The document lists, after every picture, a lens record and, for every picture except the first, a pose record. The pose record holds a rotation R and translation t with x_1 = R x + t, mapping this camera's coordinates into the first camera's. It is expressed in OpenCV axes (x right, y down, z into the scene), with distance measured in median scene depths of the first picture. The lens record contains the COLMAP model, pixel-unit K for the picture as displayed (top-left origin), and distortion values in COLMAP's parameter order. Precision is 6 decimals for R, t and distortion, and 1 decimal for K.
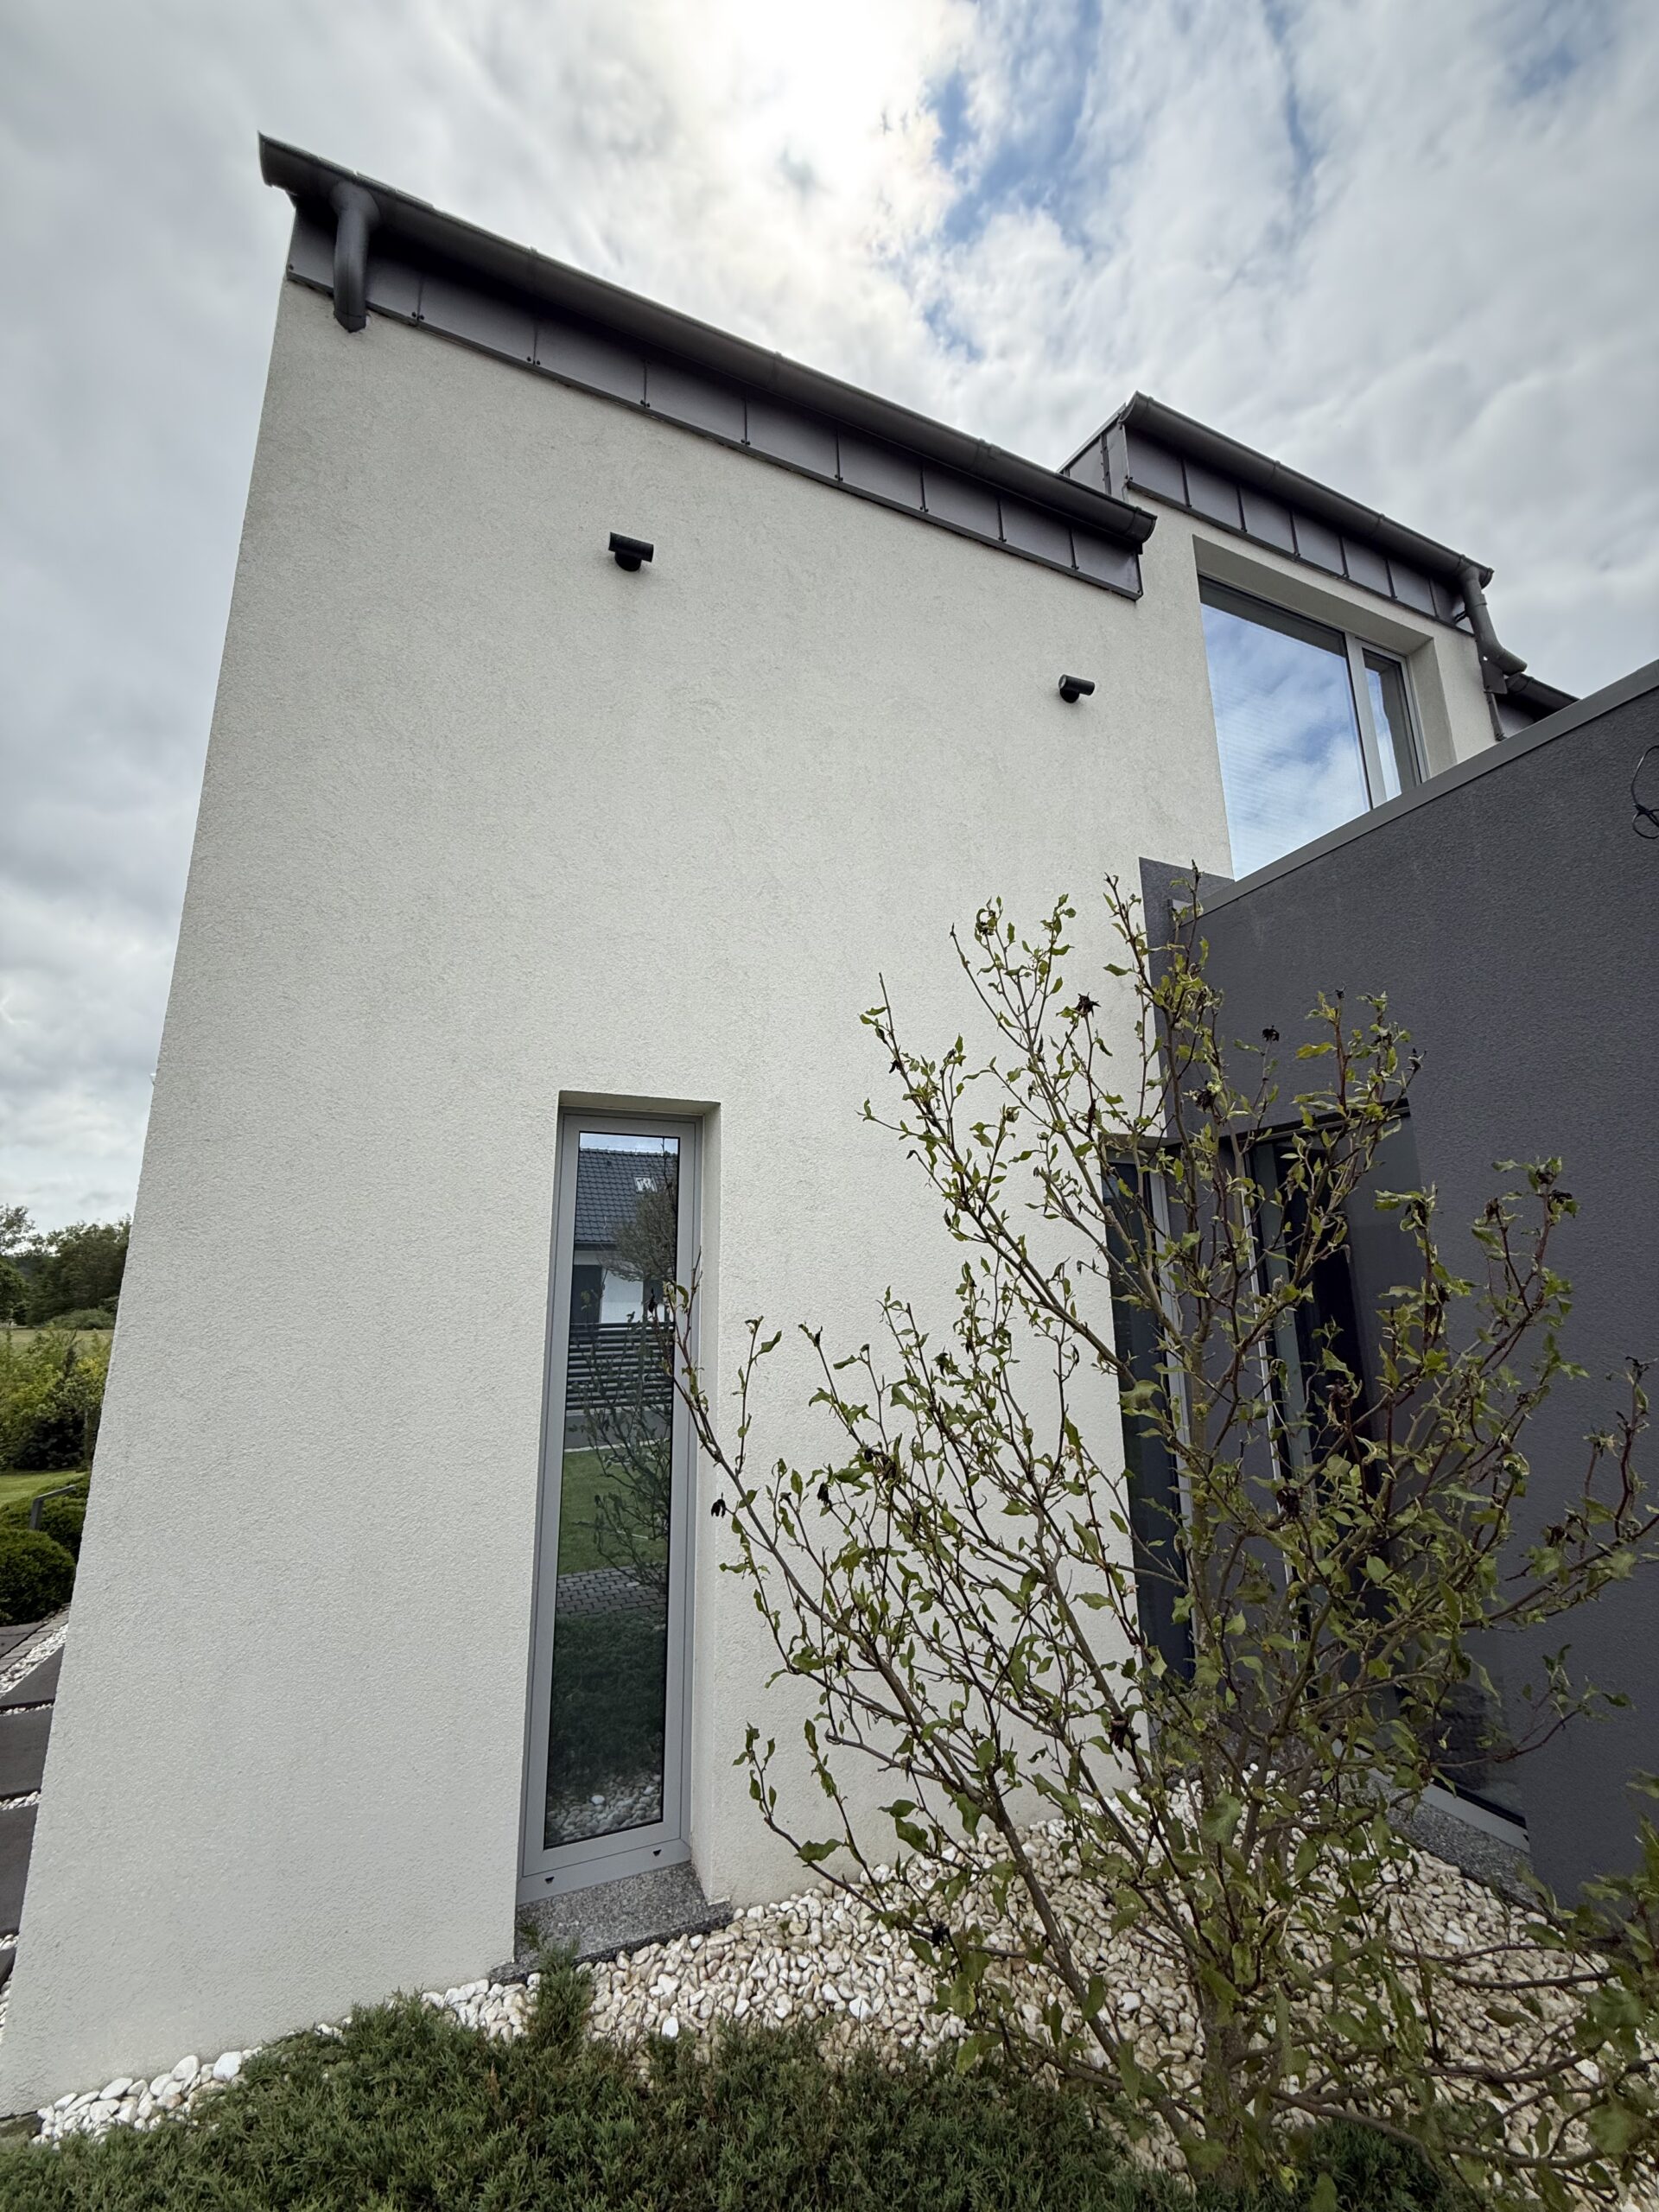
lens RADIAL K [[880.5, 0, 808.4], [0, 880.5, 1093.3], [0, 0, 1]] dist [0.001864, 0.000181]
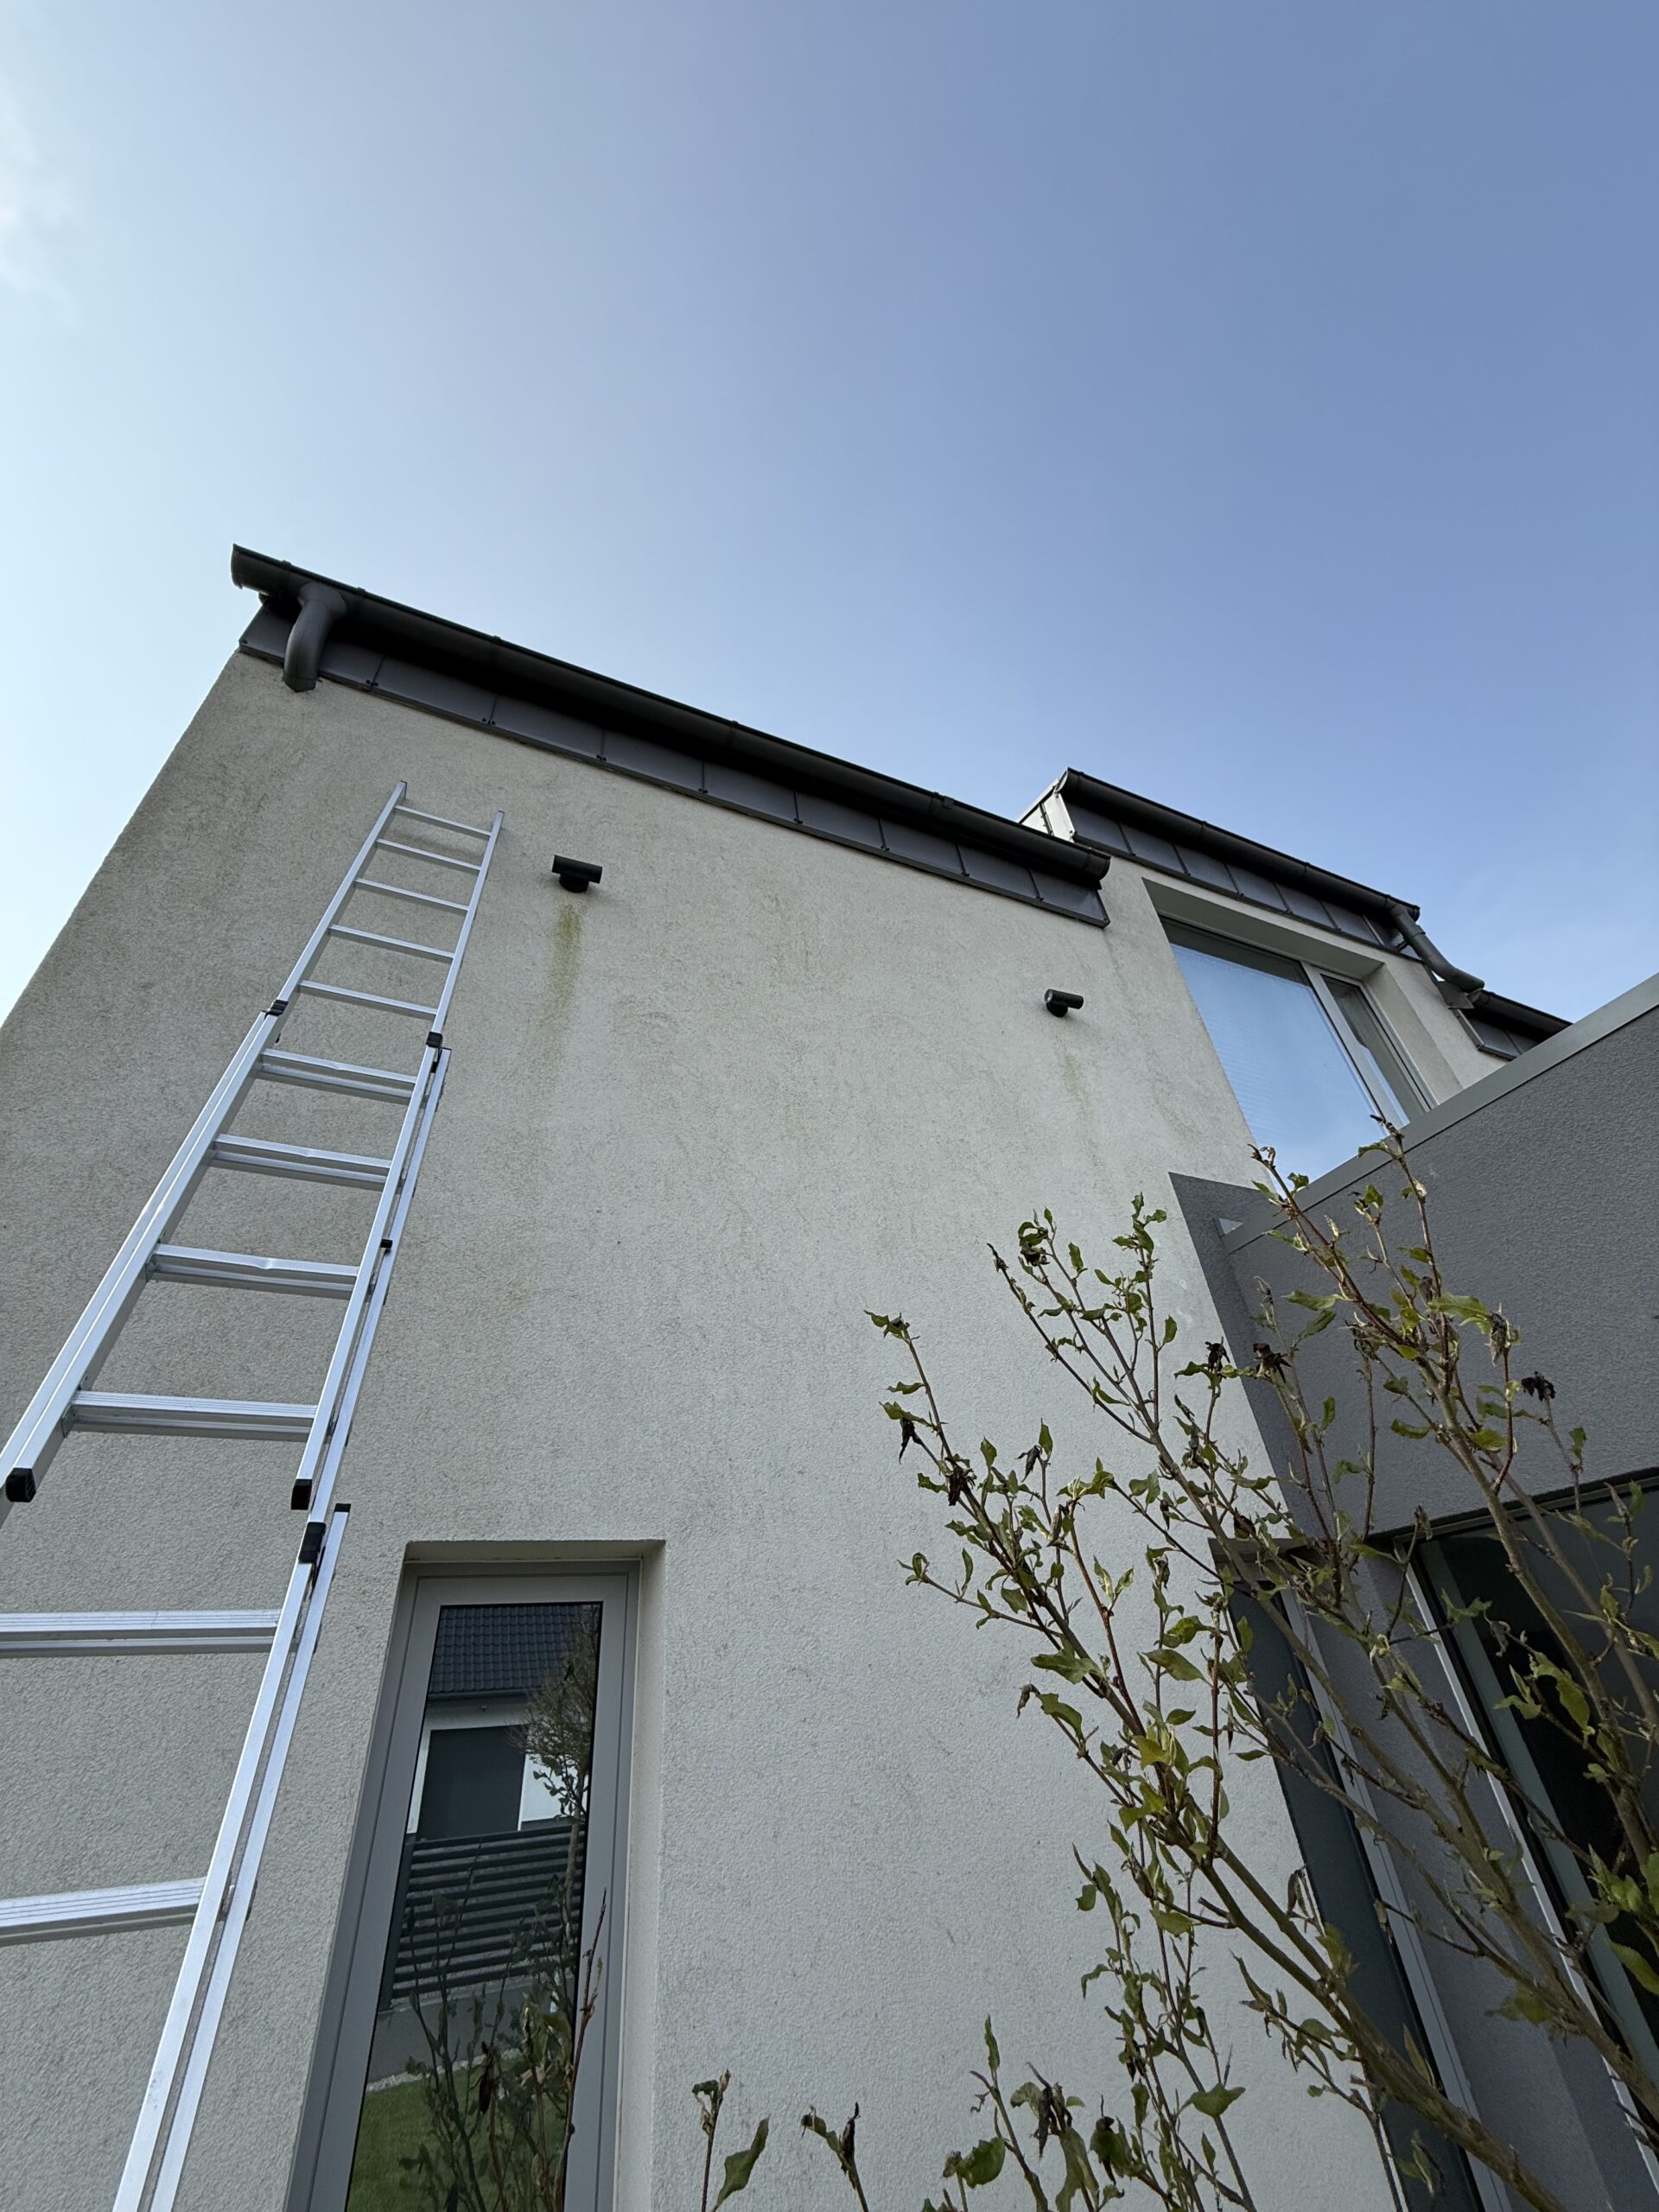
lens RADIAL K [[880.5, 0, 808.4], [0, 880.5, 1093.3], [0, 0, 1]] dist [0.001864, 0.000181]
pose [[0.998447, -0.044829, 0.033074, -0.000193], [0.054155, 0.920299, -0.387450, -0.032232], [-0.013070, 0.388639, 0.921297, 0.232950]]
